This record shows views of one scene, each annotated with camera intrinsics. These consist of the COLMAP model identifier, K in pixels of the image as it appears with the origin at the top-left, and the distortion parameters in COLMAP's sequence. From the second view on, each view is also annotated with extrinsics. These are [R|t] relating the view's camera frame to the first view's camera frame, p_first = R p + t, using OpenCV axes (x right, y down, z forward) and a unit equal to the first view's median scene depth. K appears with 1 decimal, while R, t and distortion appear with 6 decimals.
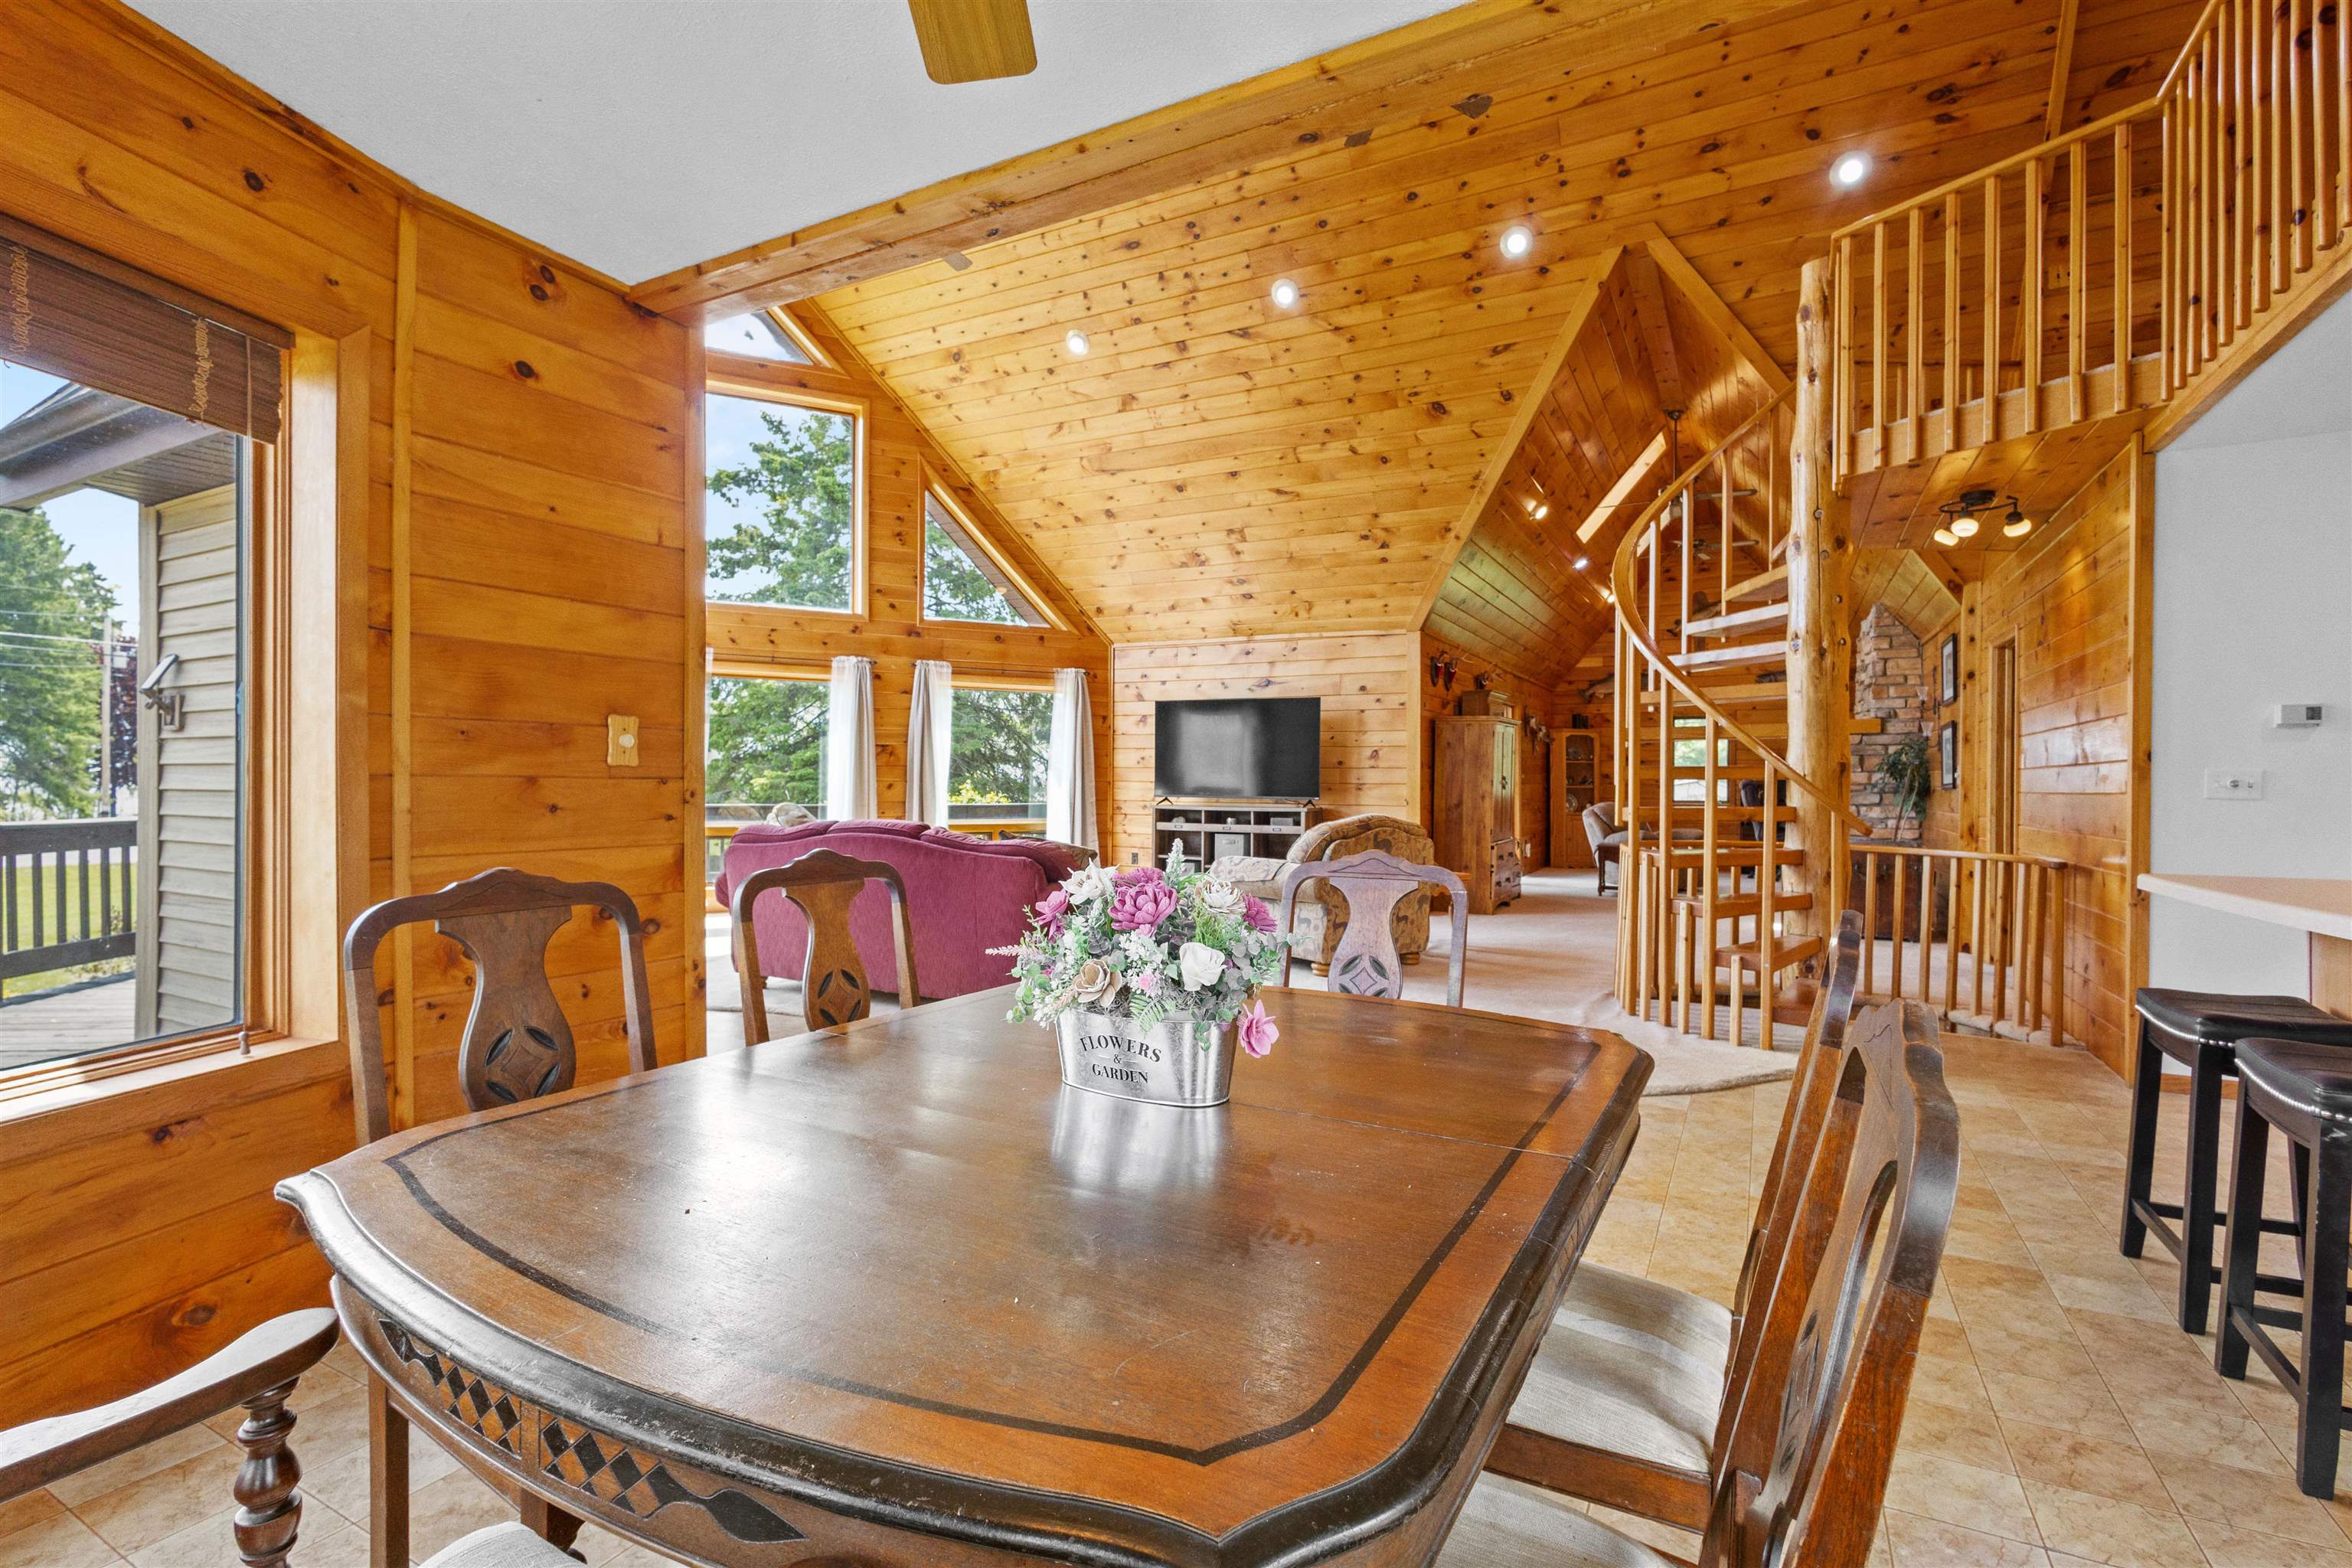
lens RADIAL K [[1087.6, 0, 1170.6], [0, 1087.6, 770.1], [0, 0, 1]] dist [0.014008, -0.005709]
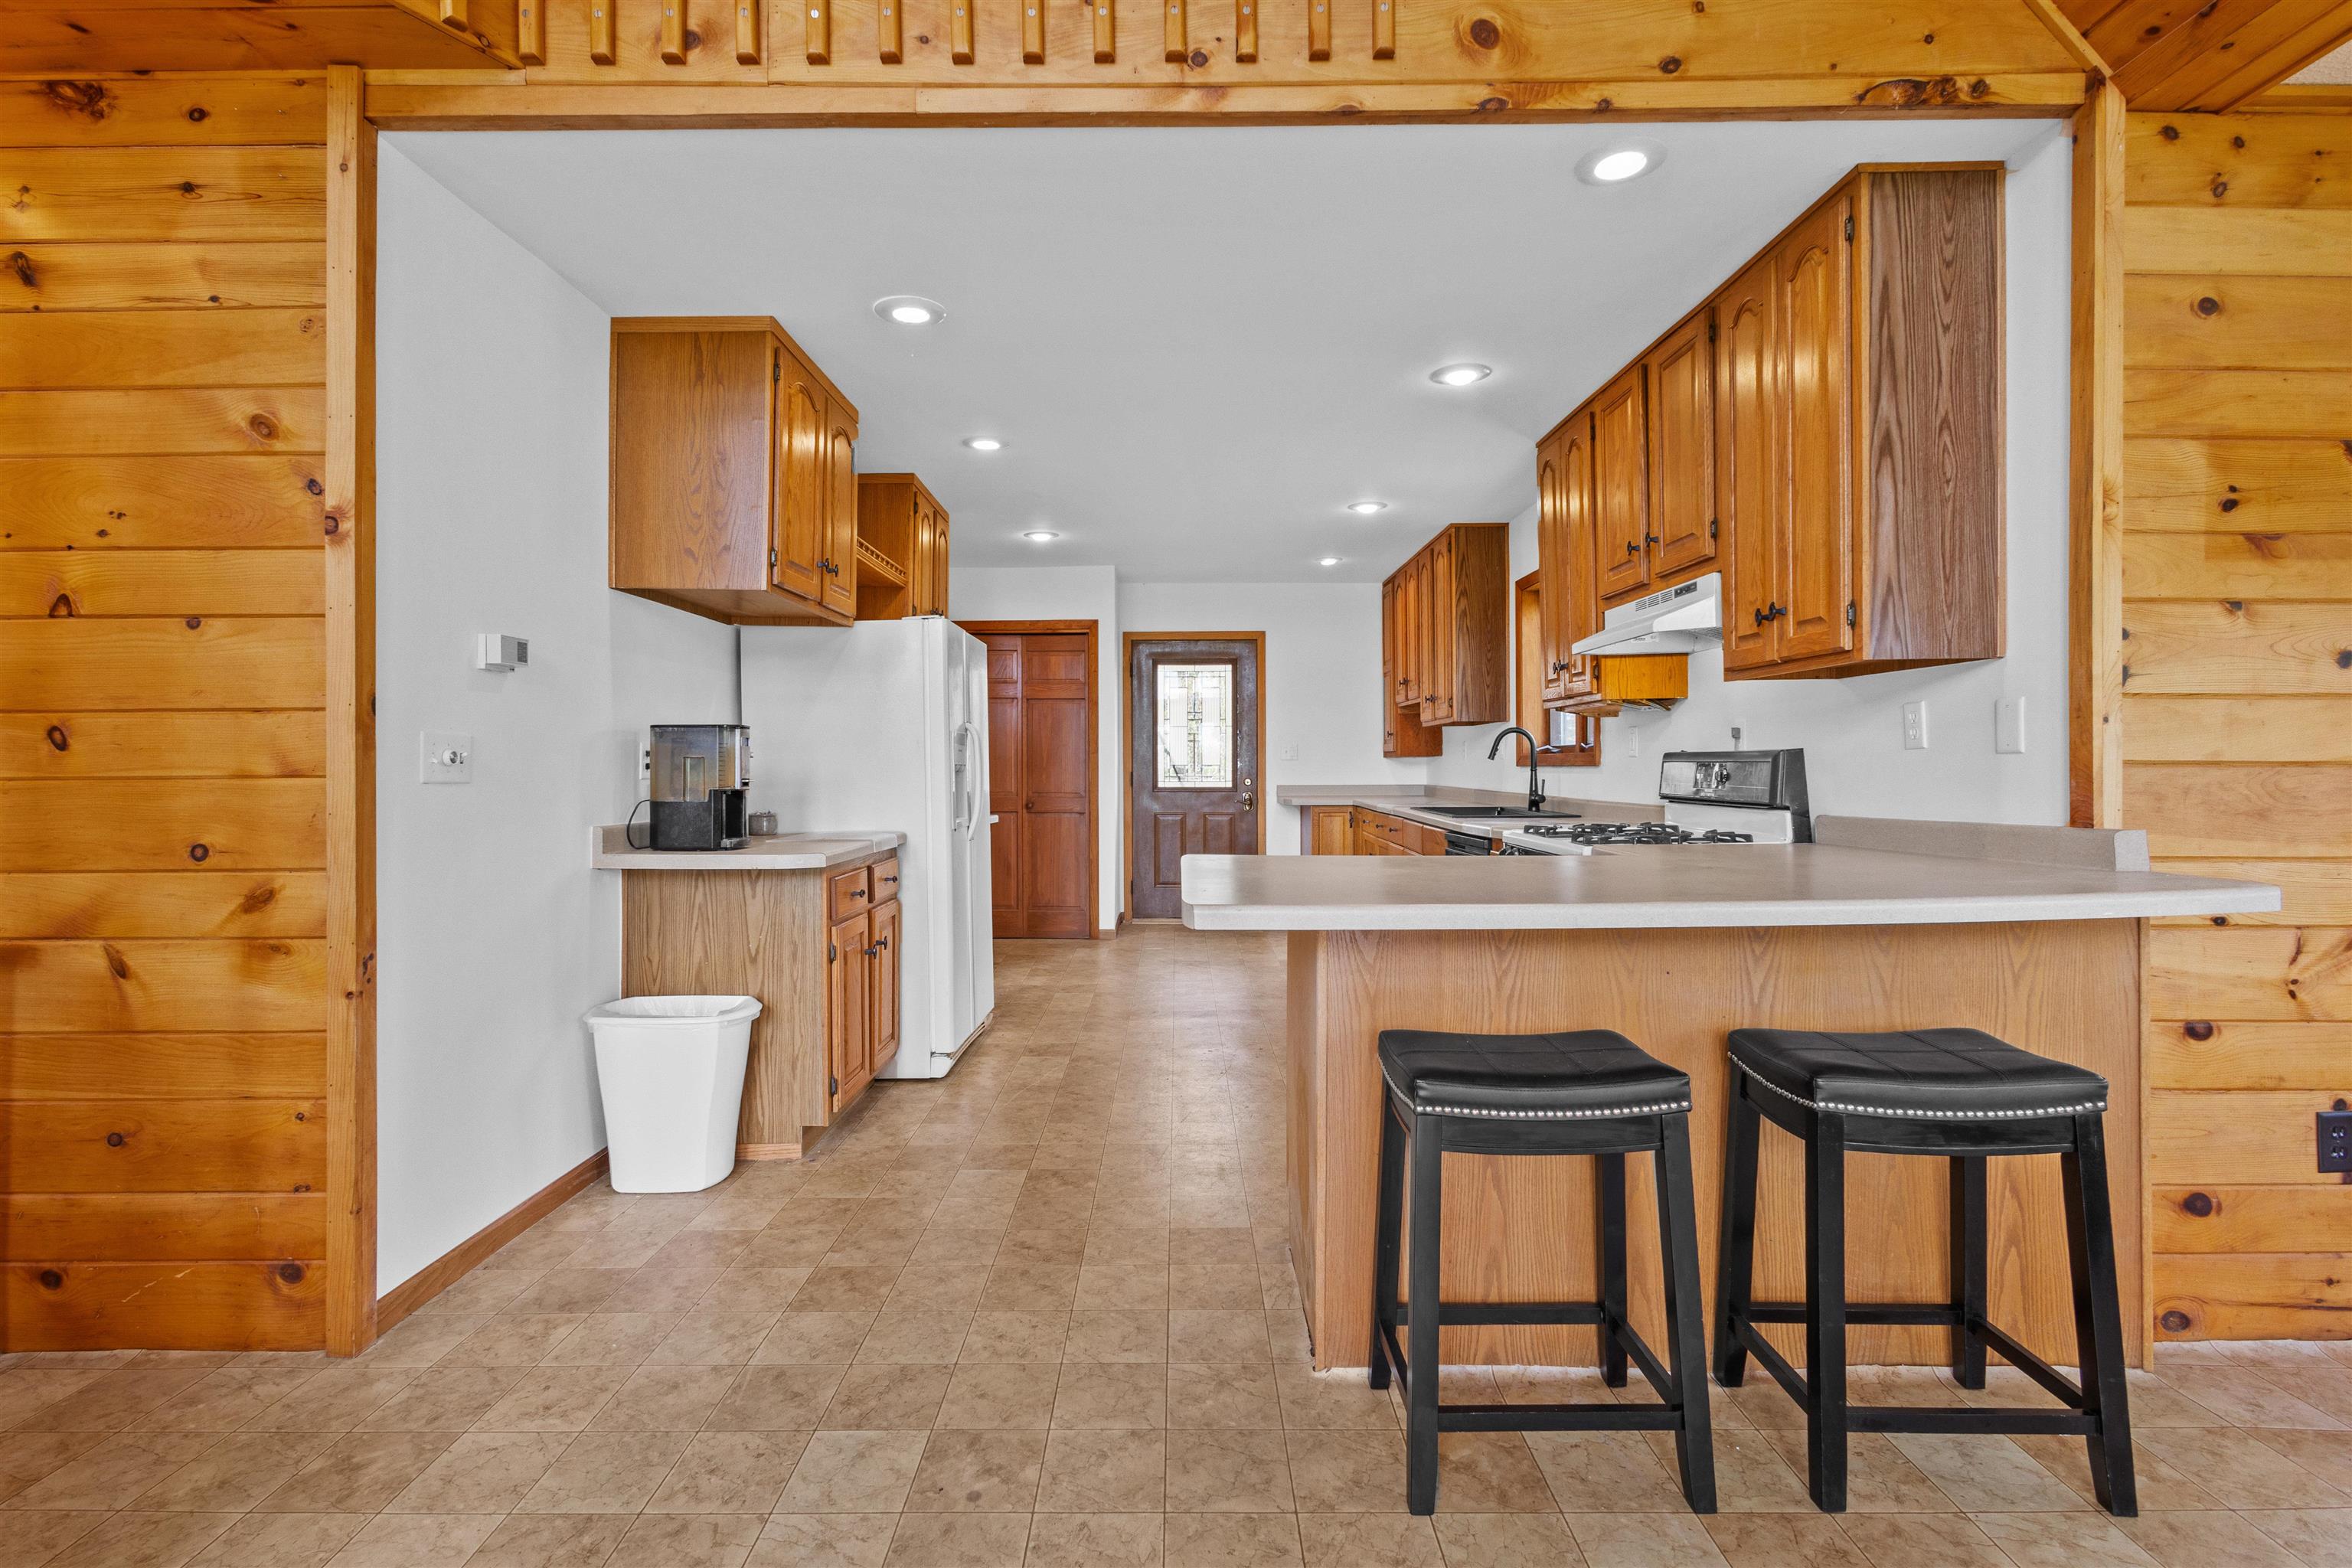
lens RADIAL K [[1087.6, 0, 1164.2], [0, 1087.6, 765.9], [0, 0, 1]] dist [0.014008, -0.005709]
pose [[-0.468801, -0.007083, 0.883275, 0.129949], [-0.010552, 0.999941, 0.002417, 0.005712], [-0.883241, -0.008187, -0.468849, 0.465625]]
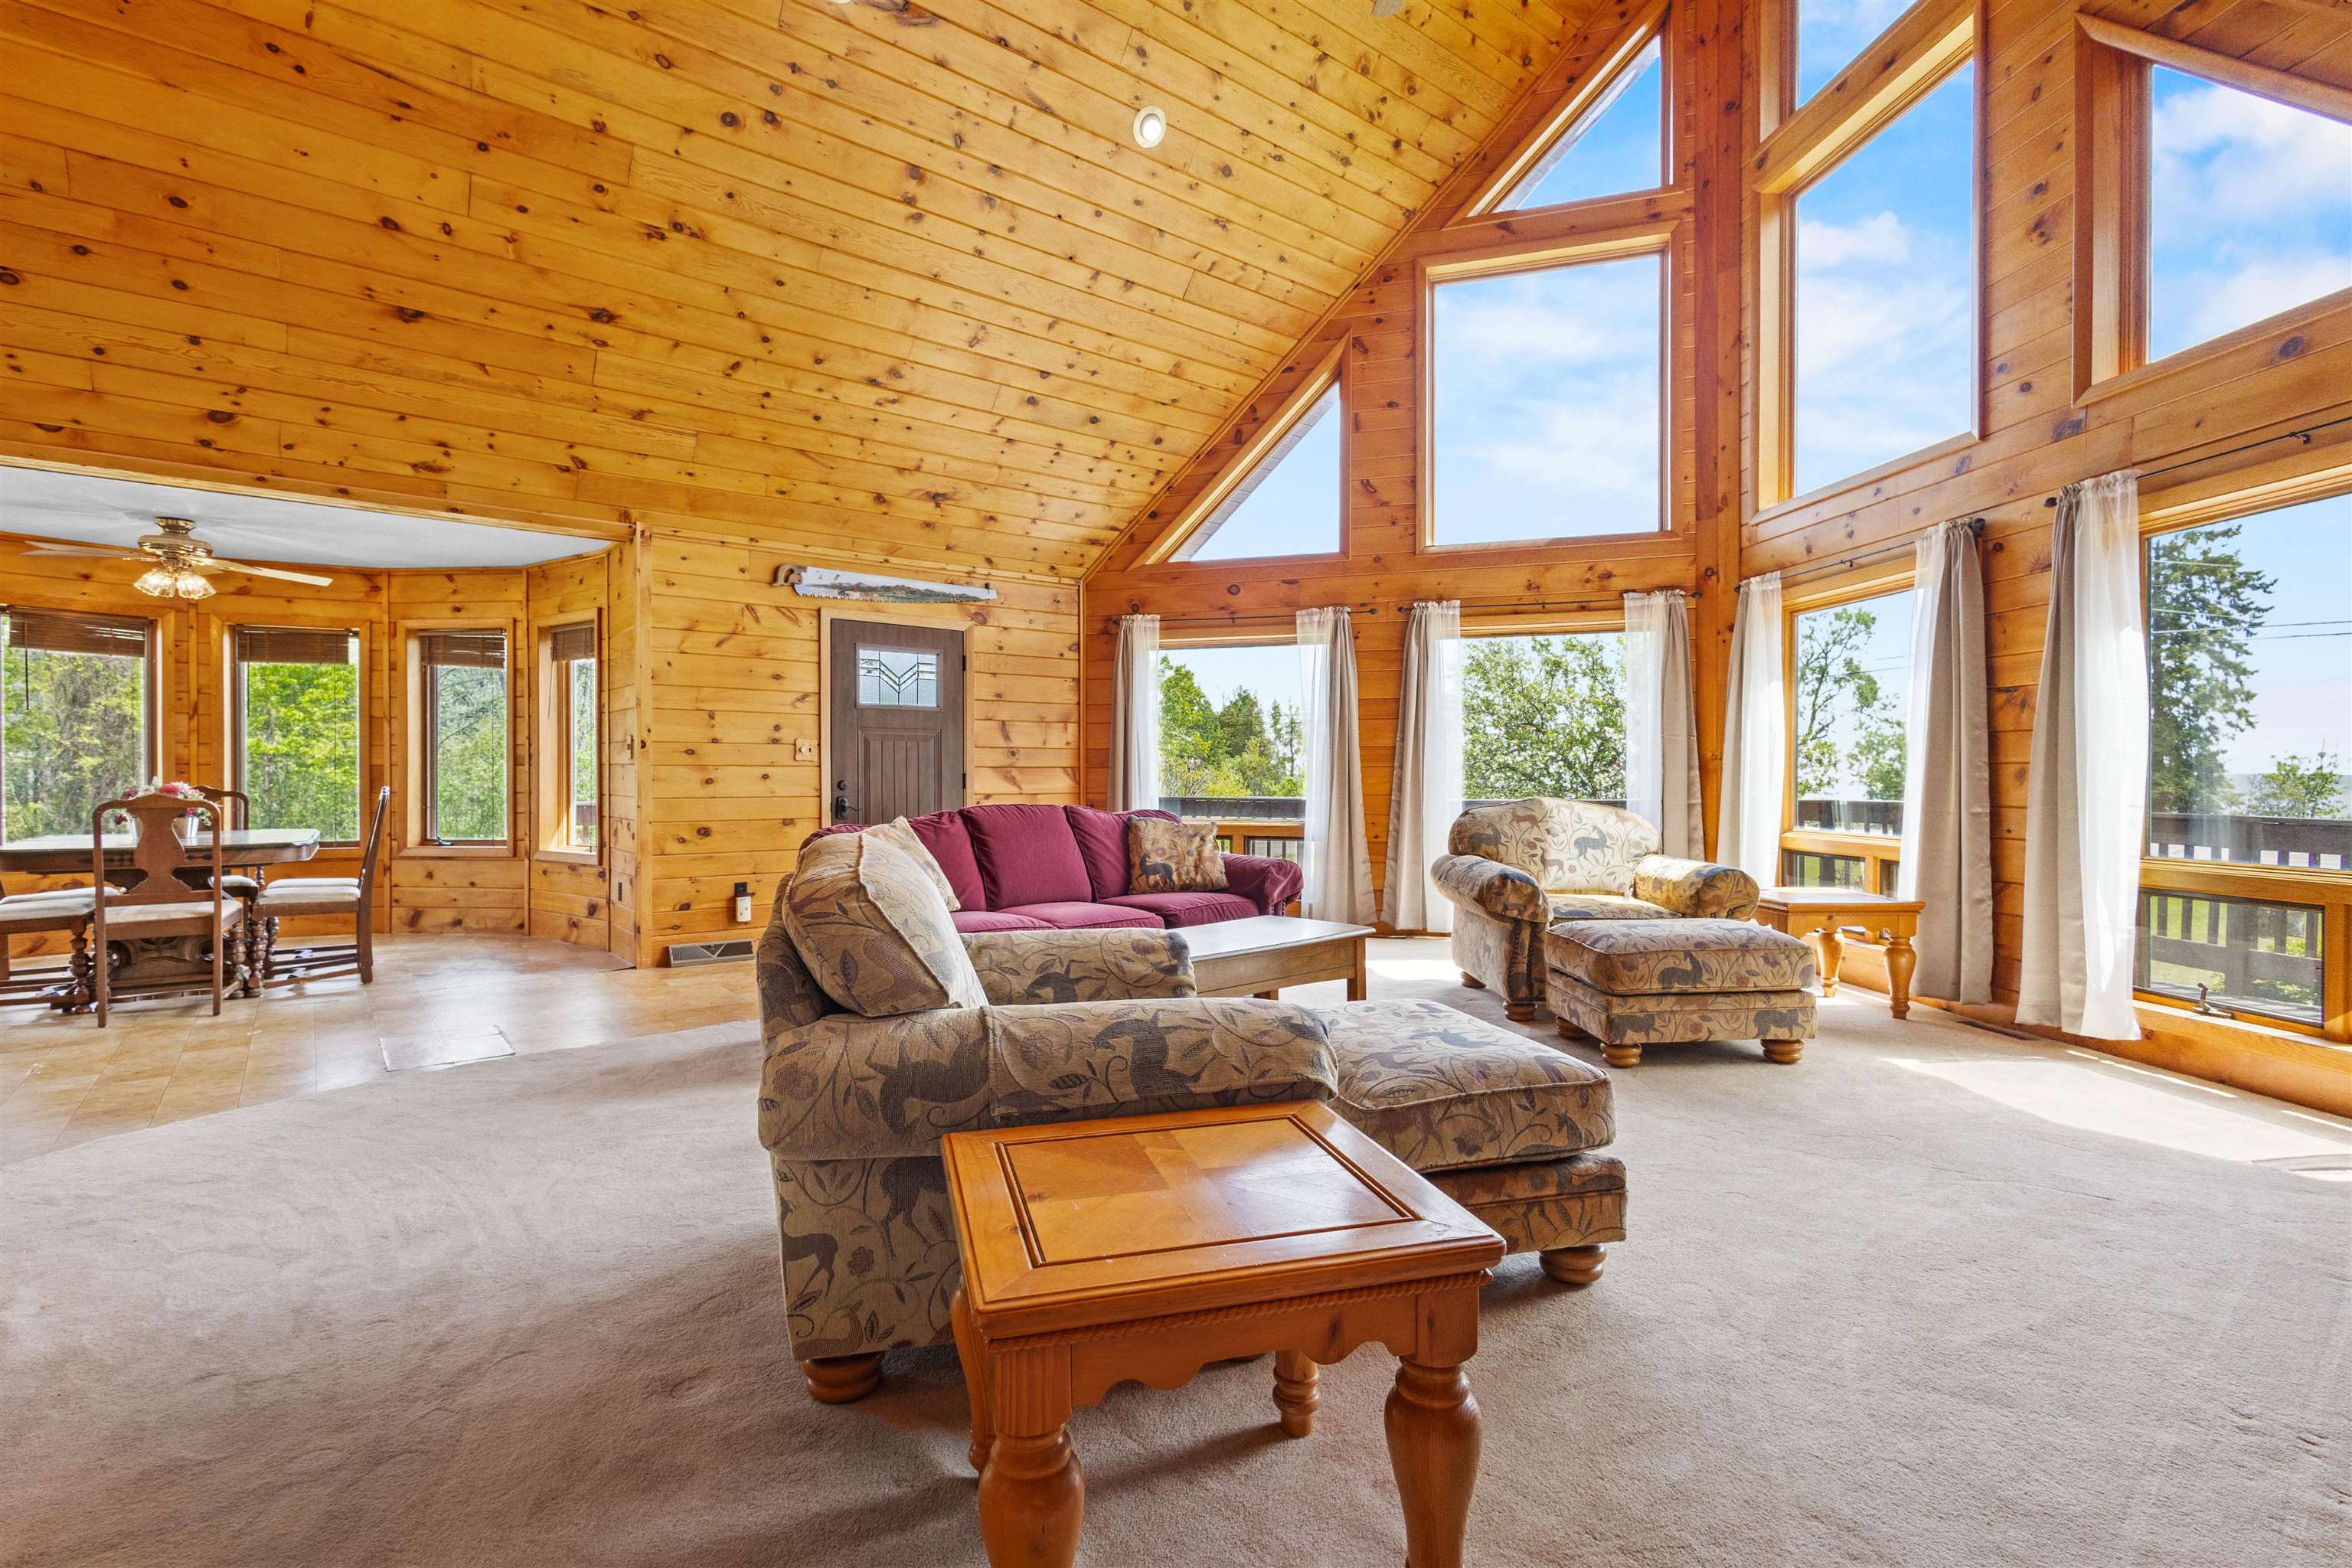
lens RADIAL K [[1087.6, 0, 1170.3], [0, 1087.6, 780.9], [0, 0, 1]] dist [0.014008, -0.005709]
pose [[-0.391165, -0.003419, -0.920314, 0.372411], [0.006784, 0.999955, -0.006599, 0.021356], [0.920296, -0.008825, -0.391124, 0.989569]]
